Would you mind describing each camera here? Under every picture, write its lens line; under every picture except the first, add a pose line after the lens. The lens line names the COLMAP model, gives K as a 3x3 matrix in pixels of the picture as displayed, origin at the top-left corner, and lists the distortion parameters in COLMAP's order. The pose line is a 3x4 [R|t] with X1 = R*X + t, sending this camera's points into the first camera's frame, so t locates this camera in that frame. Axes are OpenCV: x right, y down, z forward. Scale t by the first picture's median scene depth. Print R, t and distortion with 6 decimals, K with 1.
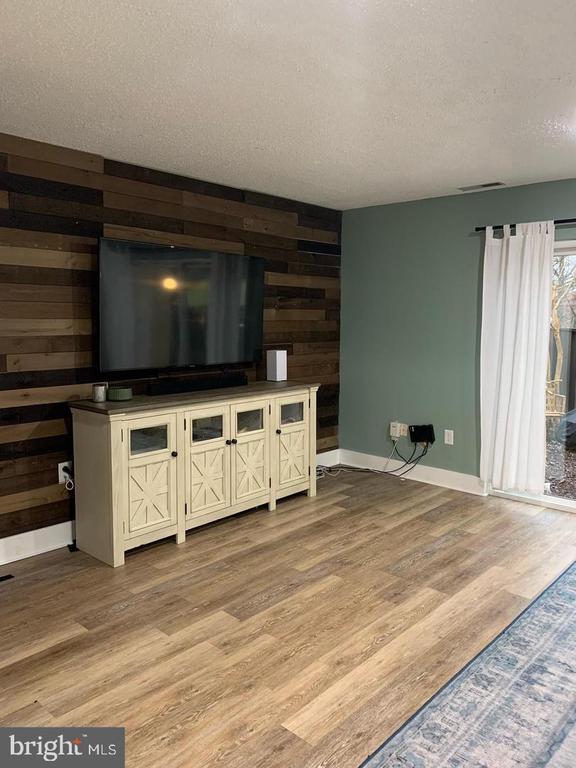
lens RADIAL K [[589.7, 0, 289.5], [0, 589.7, 370.9], [0, 0, 1]] dist [0.026377, -0.020746]
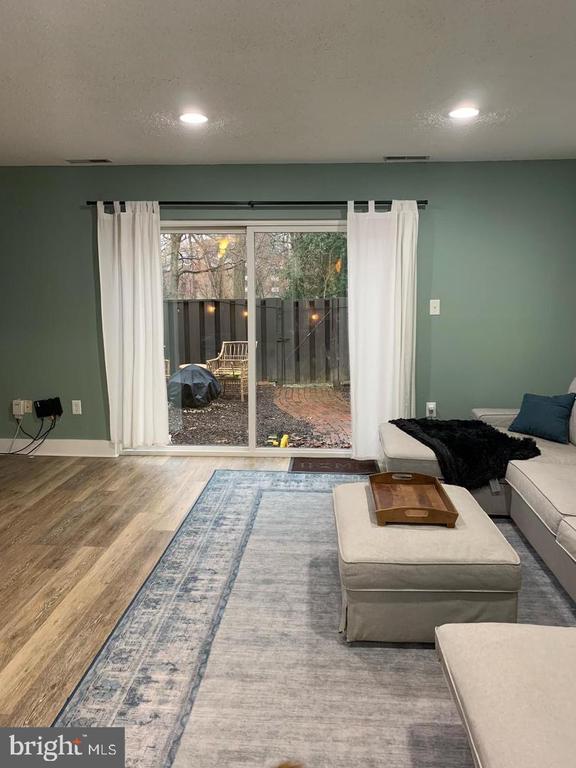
lens RADIAL K [[589.7, 0, 289.2], [0, 589.7, 381.2], [0, 0, 1]] dist [0.026377, -0.020746]
pose [[0.786065, -0.102996, 0.609503, -0.095254], [0.065495, 0.994348, 0.083561, 0.008463], [-0.614664, -0.025765, 0.788368, -0.051520]]
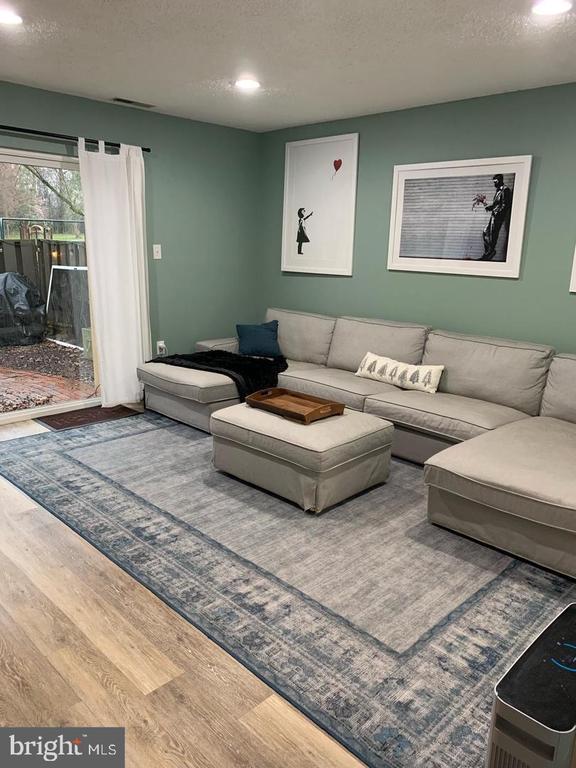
lens RADIAL K [[589.7, 0, 292.1], [0, 589.7, 386.1], [0, 0, 1]] dist [0.026377, -0.020746]
pose [[0.041635, -0.240953, 0.969643, -0.518339], [0.076441, 0.968409, 0.237363, -0.029925], [-0.996204, 0.064237, 0.058739, 0.482626]]
